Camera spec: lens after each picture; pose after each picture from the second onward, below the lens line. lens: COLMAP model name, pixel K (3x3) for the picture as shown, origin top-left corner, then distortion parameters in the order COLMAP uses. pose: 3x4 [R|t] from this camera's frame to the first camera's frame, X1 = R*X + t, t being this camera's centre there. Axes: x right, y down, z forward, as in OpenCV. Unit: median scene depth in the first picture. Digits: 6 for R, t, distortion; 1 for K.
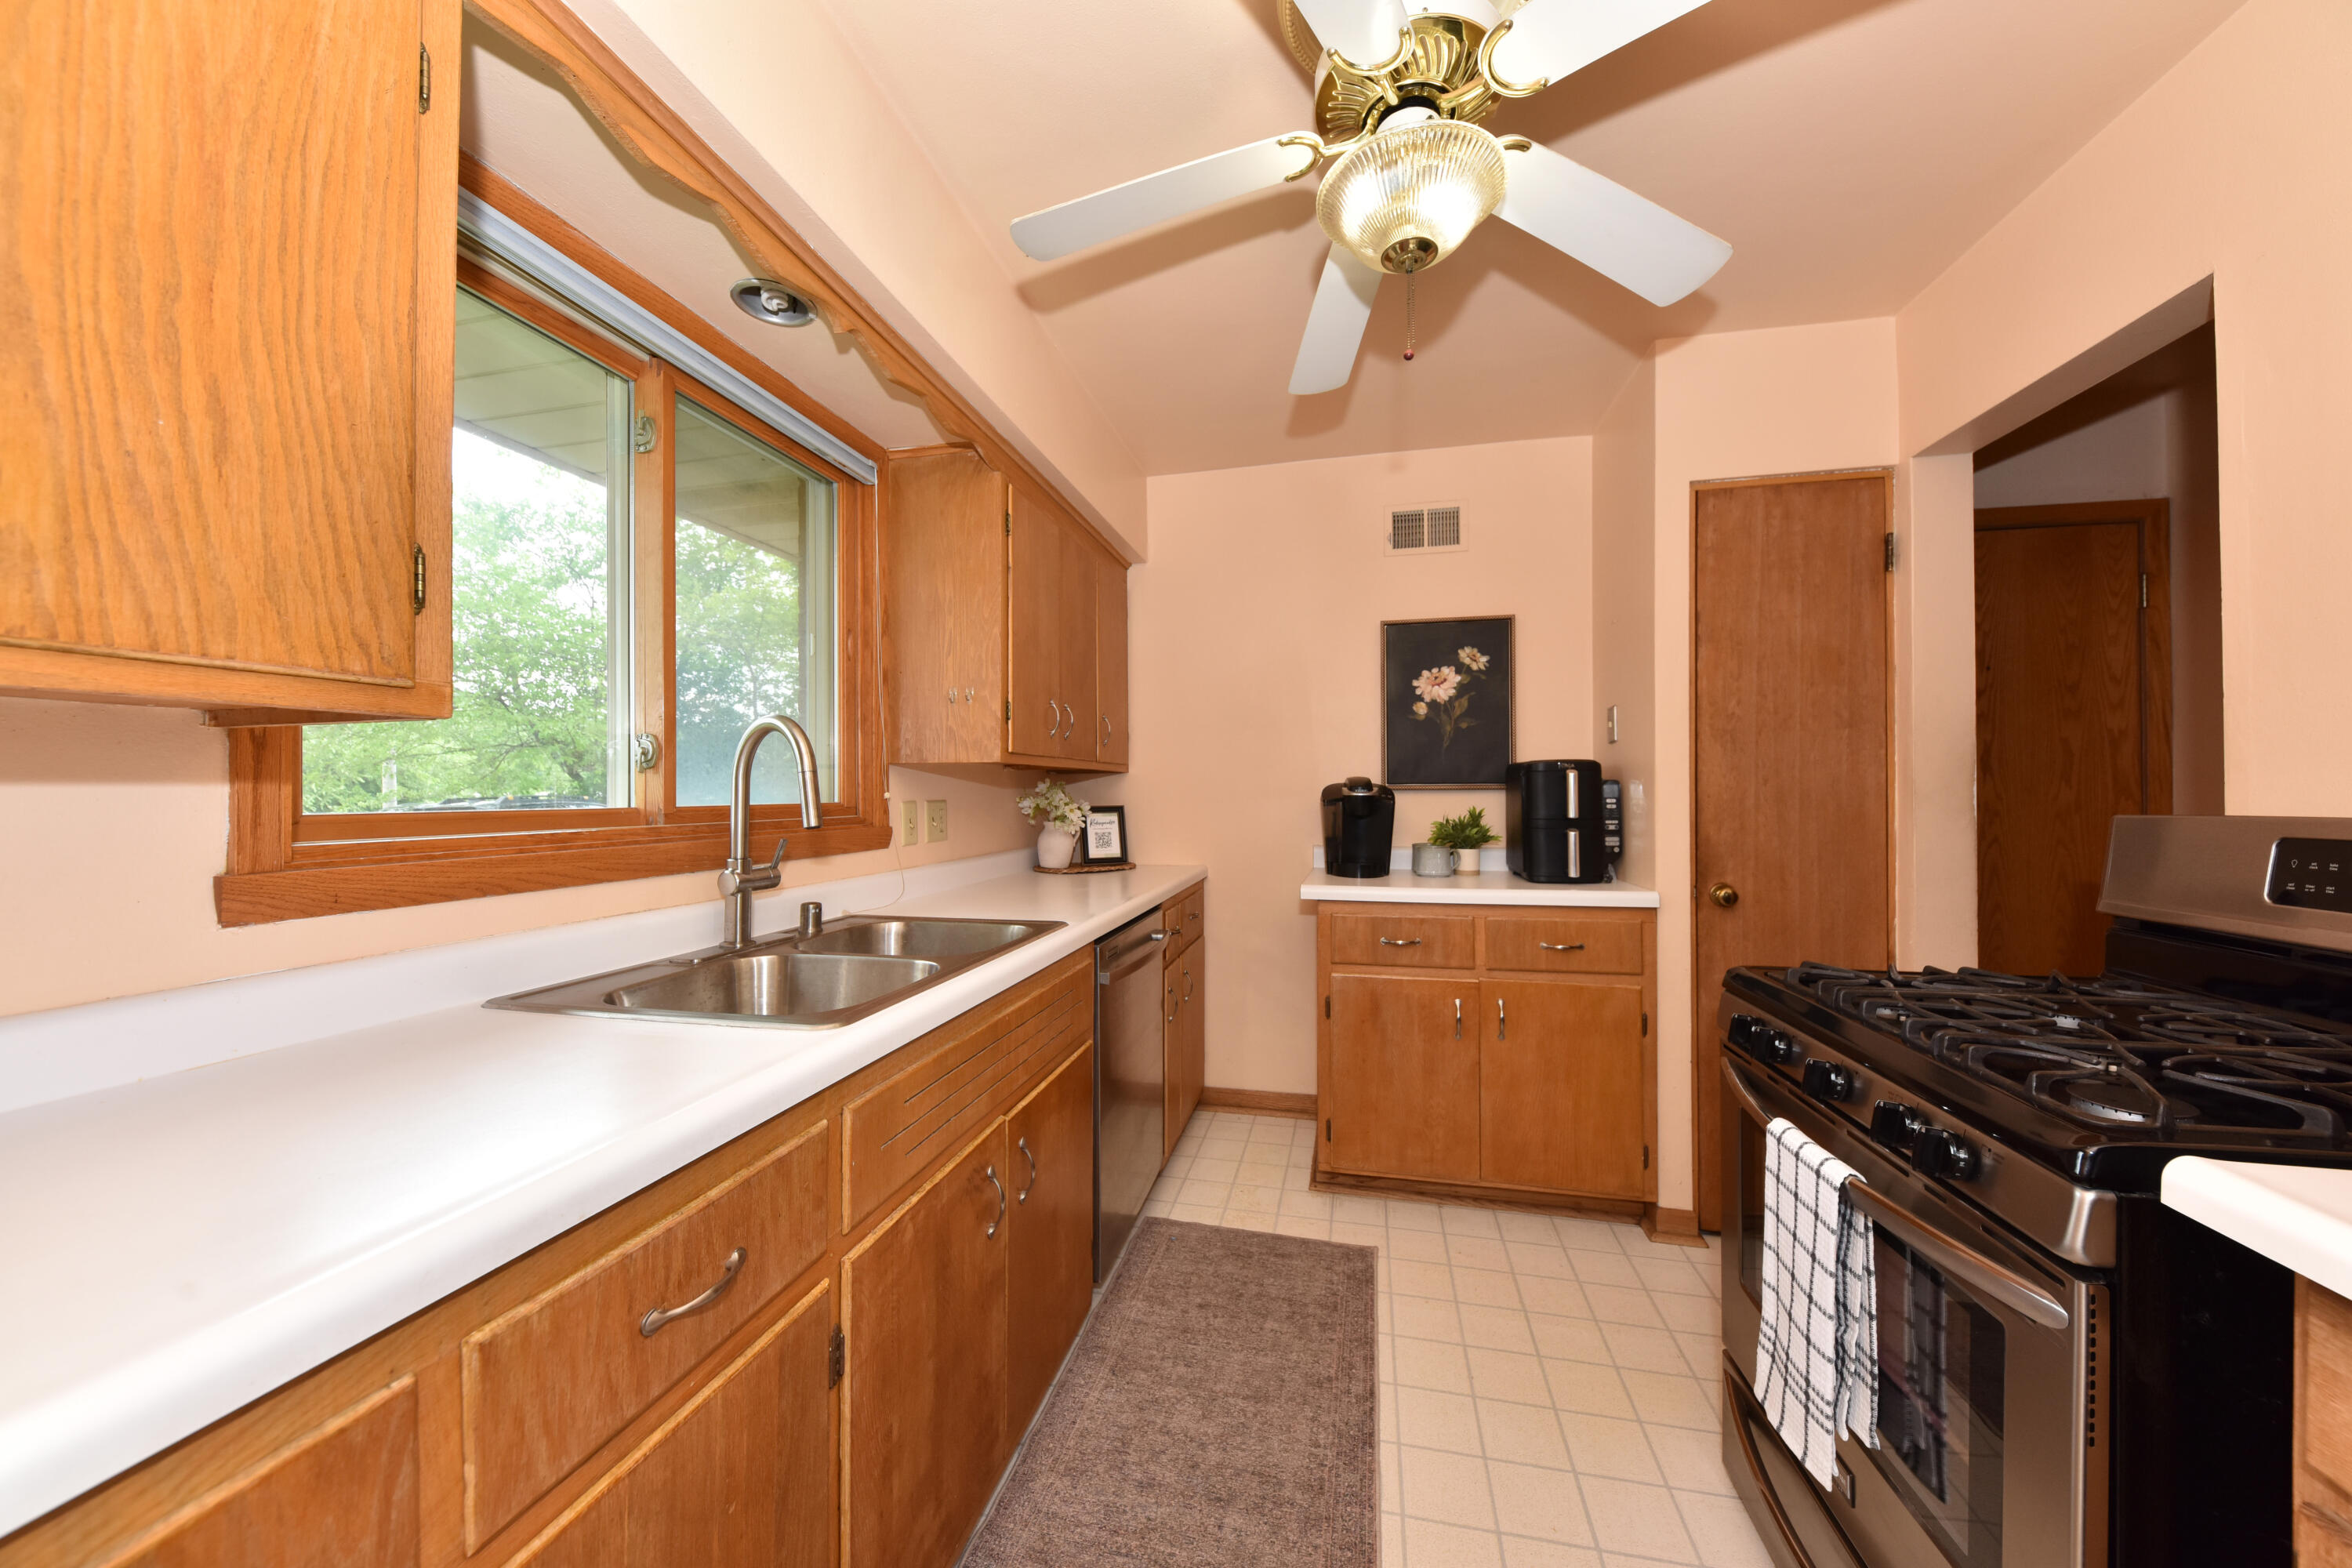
lens RADIAL K [[816.3, 0, 1180.0], [0, 816.3, 787.9], [0, 0, 1]] dist [0.000307, 0.000011]
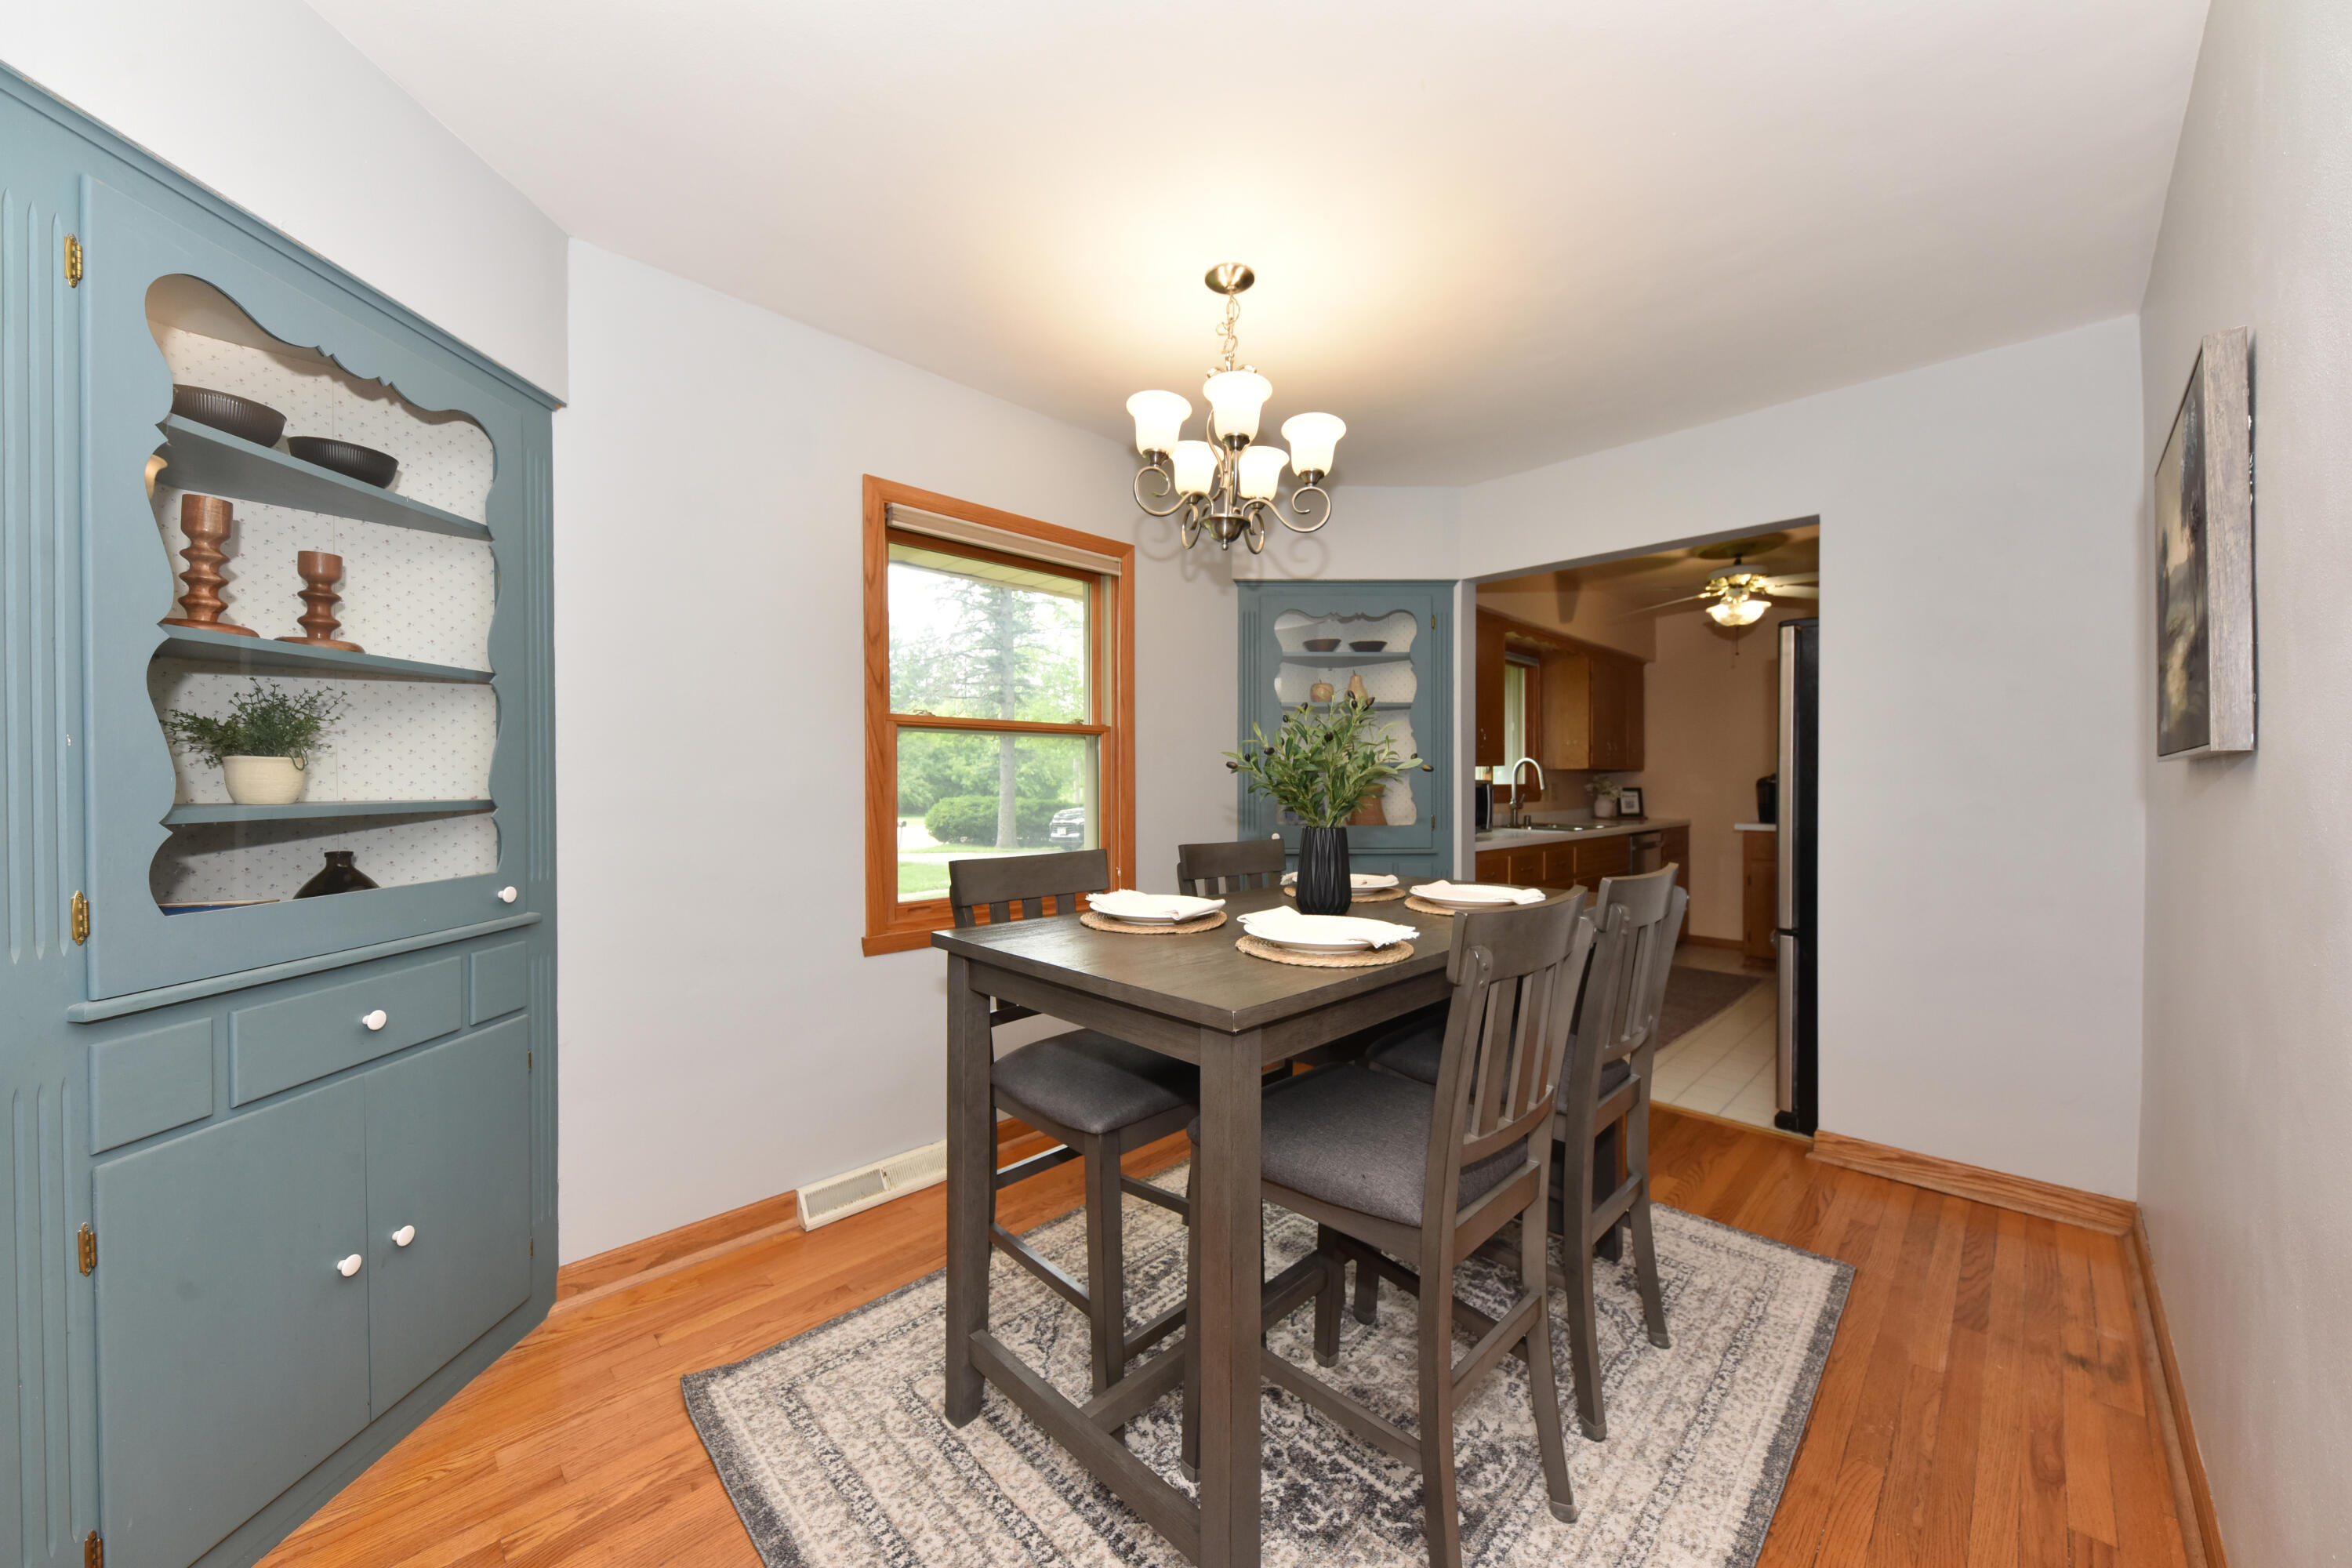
lens RADIAL K [[876.9, 0, 1167.5], [0, 876.9, 784.6], [0, 0, 1]] dist [0.000882, 0.000017]
pose [[0.852943, 0.001351, -0.522003, 0.086412], [0.003199, 0.999964, 0.007815, -0.006913], [0.521995, -0.008335, 0.852908, -2.001232]]
